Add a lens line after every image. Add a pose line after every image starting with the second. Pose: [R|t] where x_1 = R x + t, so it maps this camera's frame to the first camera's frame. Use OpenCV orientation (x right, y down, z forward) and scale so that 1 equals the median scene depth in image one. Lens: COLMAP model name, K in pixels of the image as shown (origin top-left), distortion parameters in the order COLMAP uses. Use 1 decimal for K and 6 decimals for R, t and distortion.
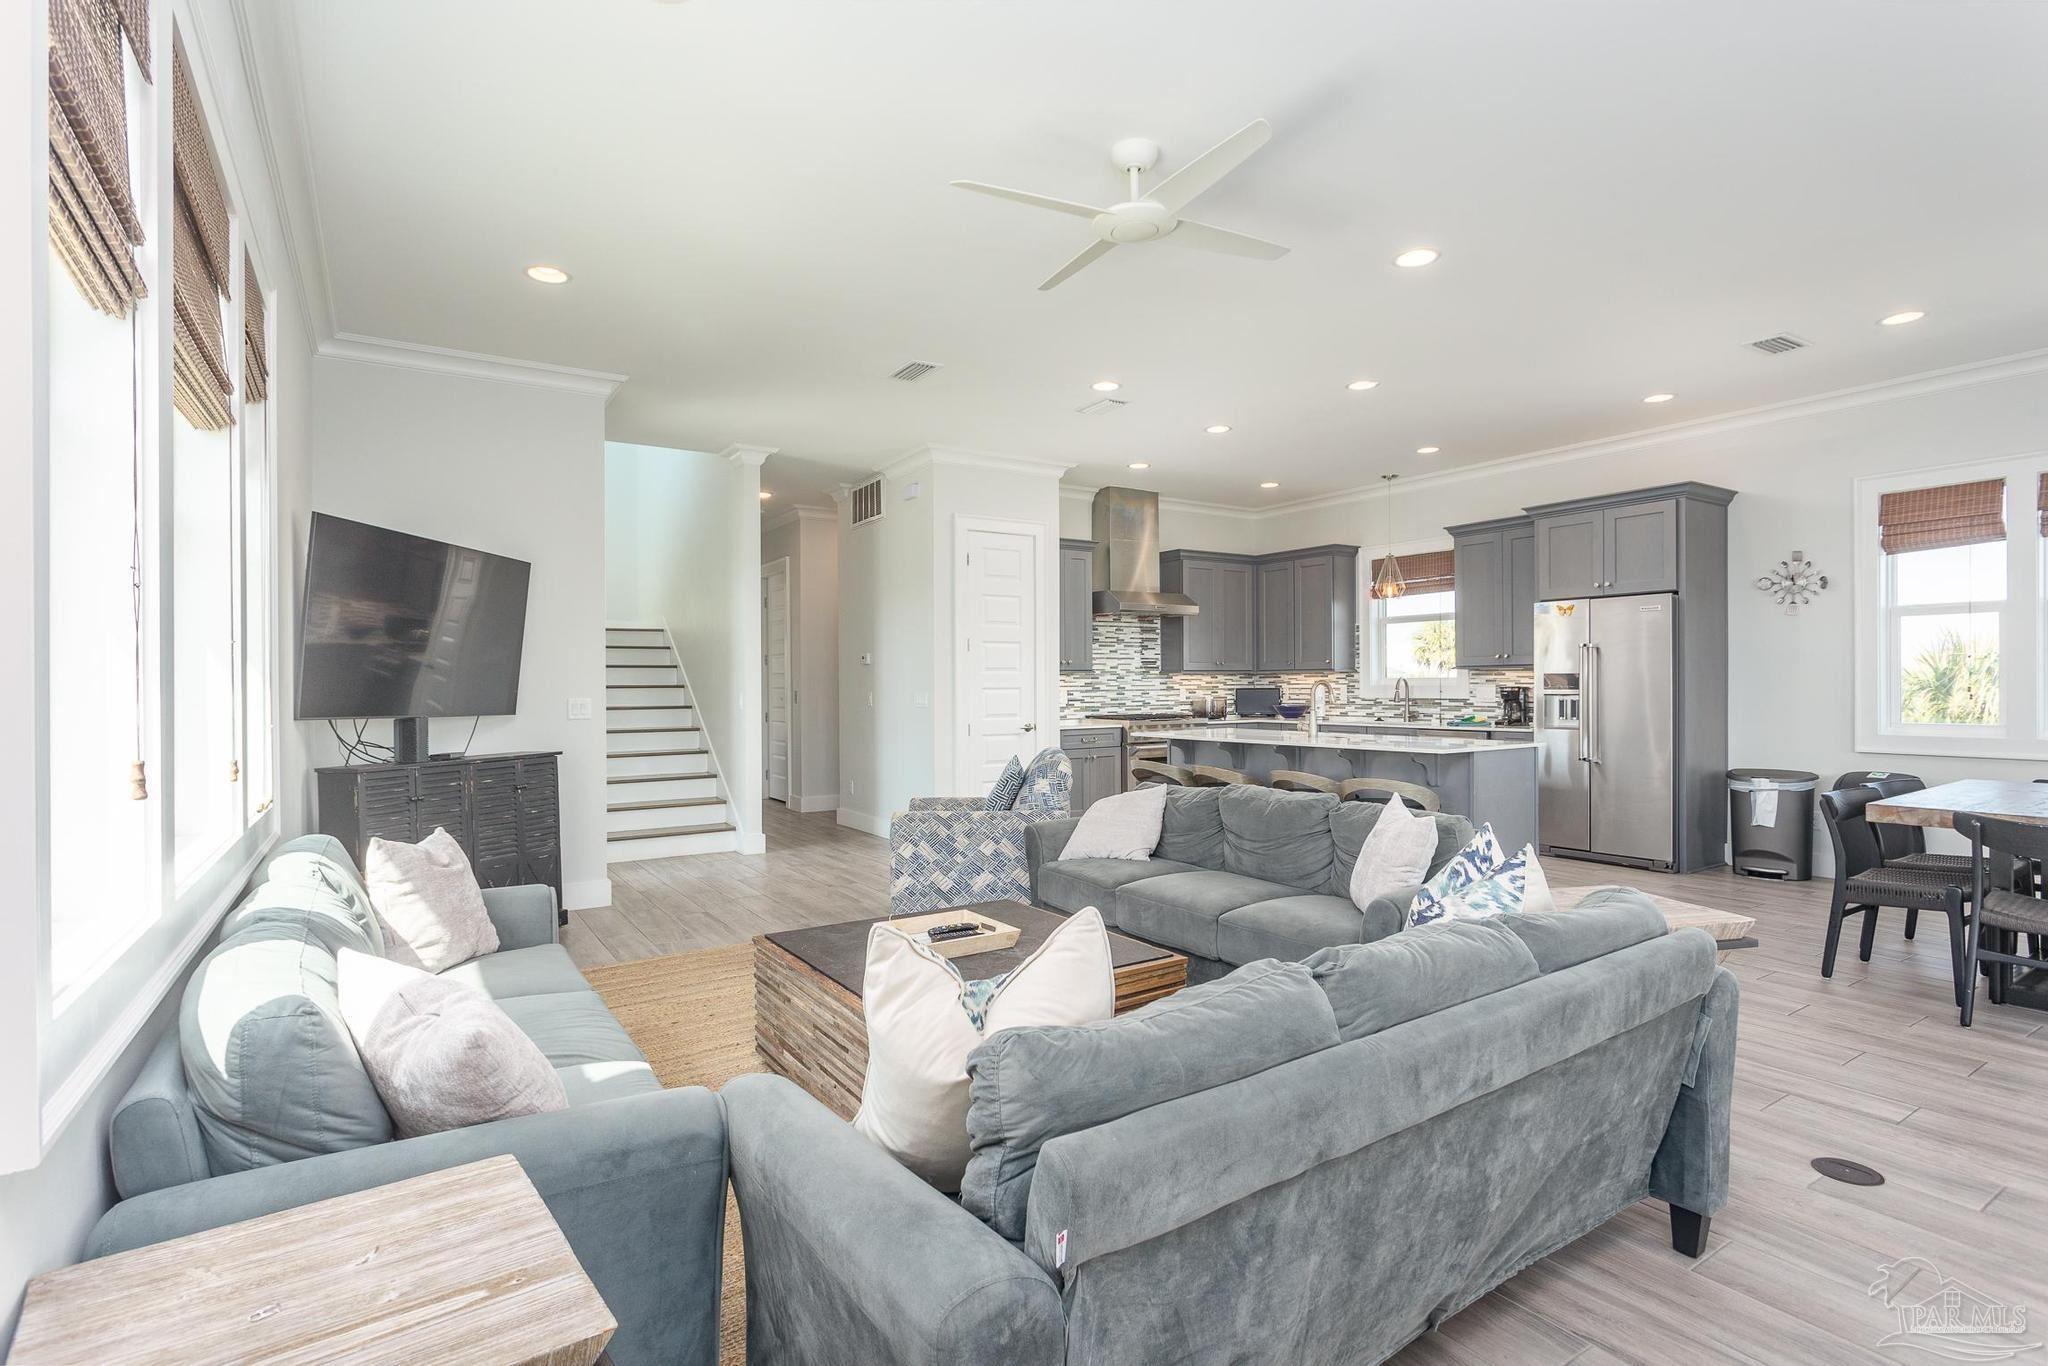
lens RADIAL K [[992.5, 0, 1024.6], [0, 992.5, 682.9], [0, 0, 1]] dist [-0.006750, 0.001446]
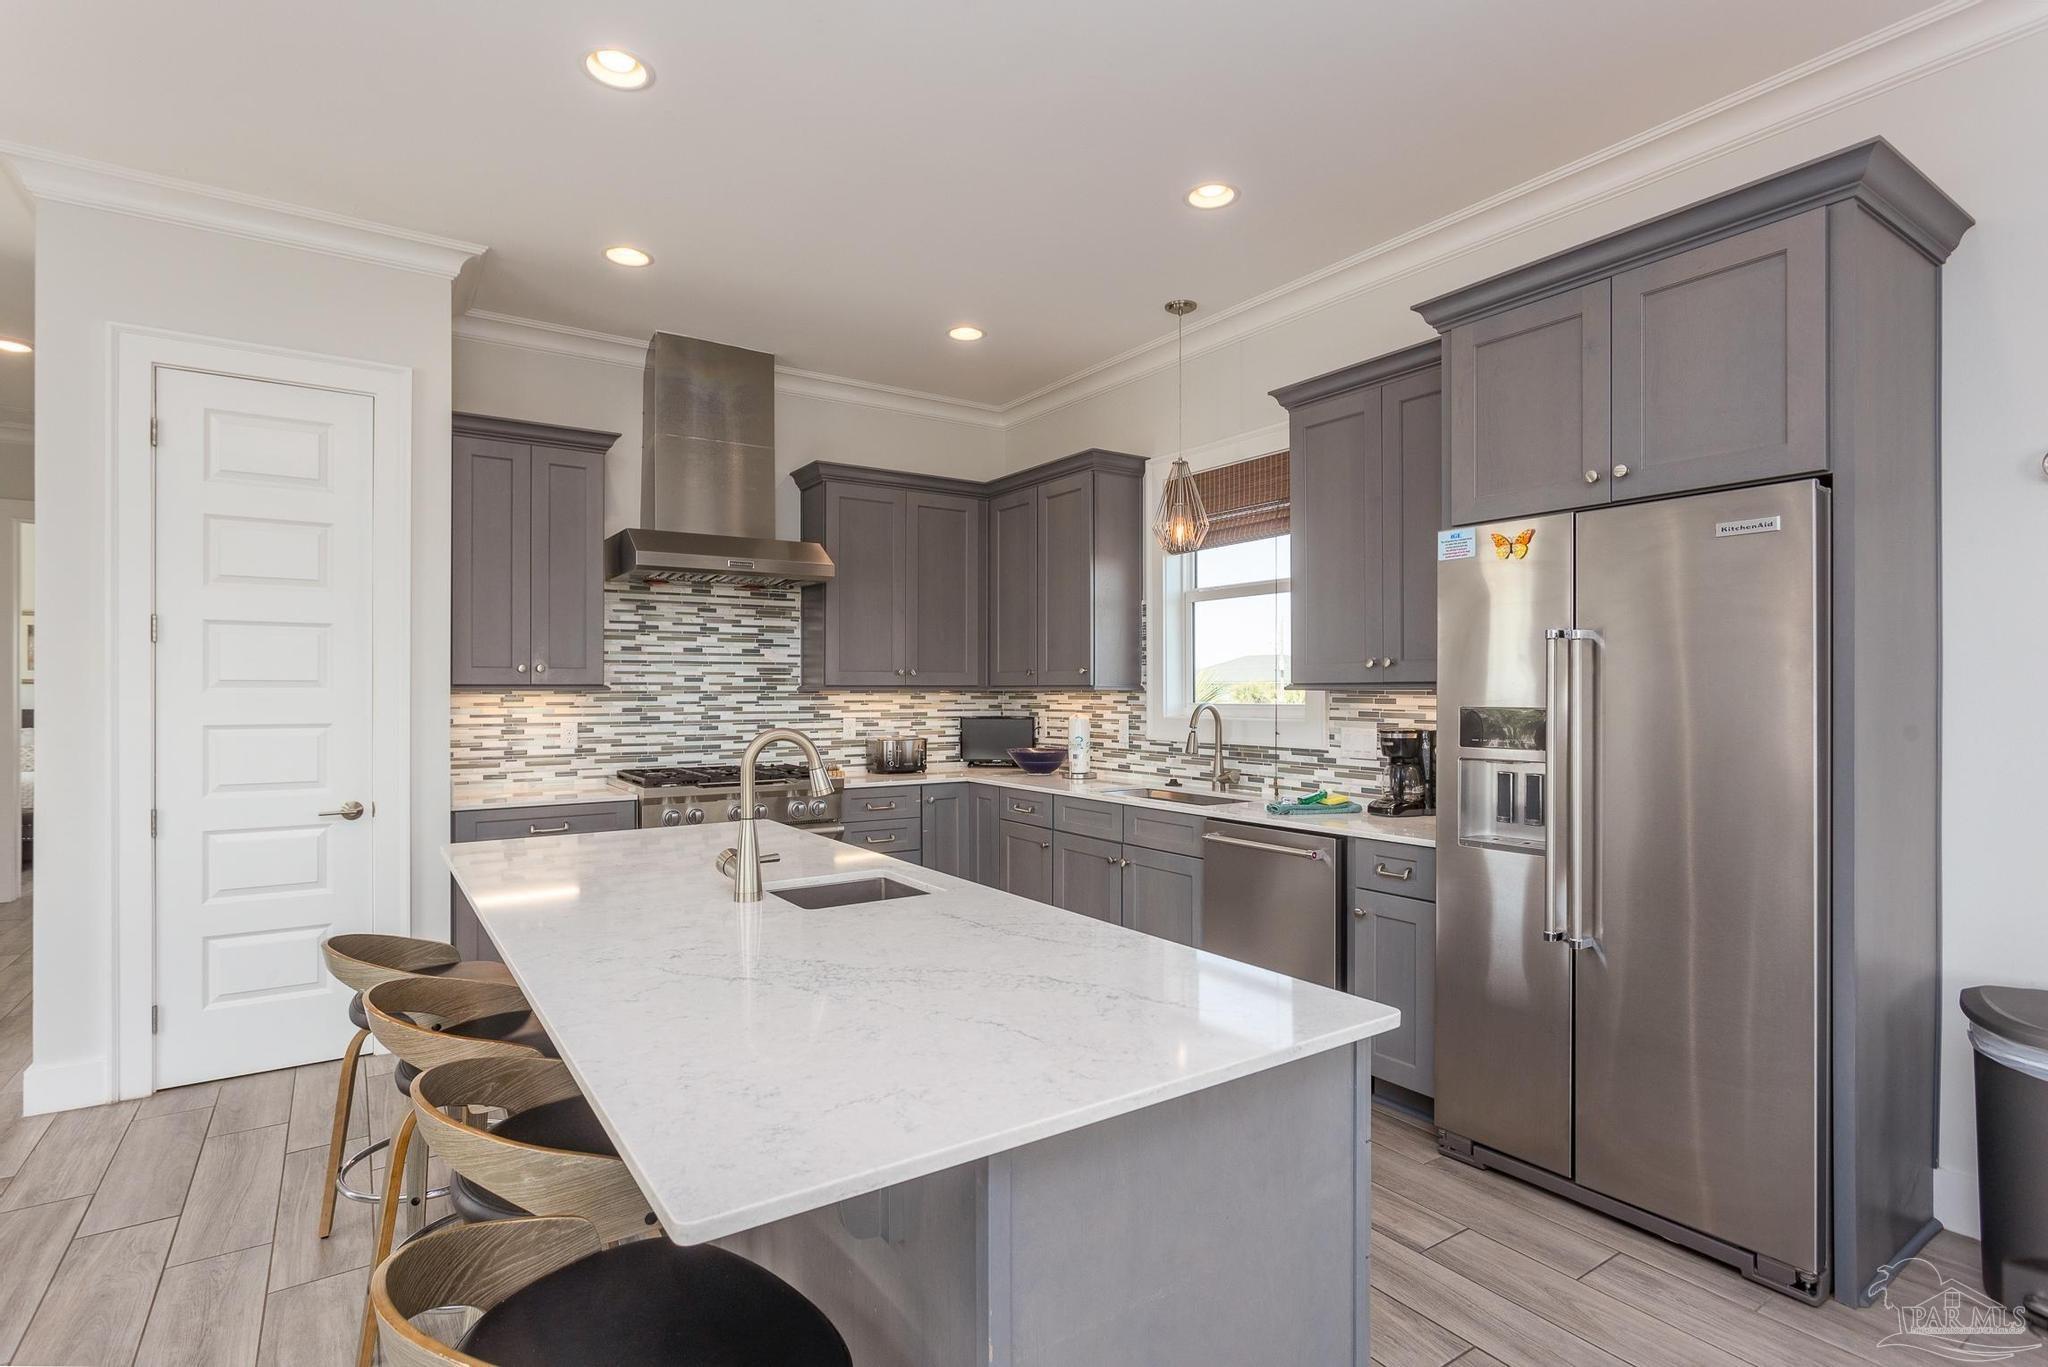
lens RADIAL K [[992.5, 0, 1014.9], [0, 992.5, 689.4], [0, 0, 1]] dist [-0.006750, 0.001446]
pose [[0.999954, 0.007163, 0.006305, 0.264940], [-0.007165, 0.999974, 0.000328, -0.011717], [-0.006303, -0.000373, 0.999980, 0.466212]]
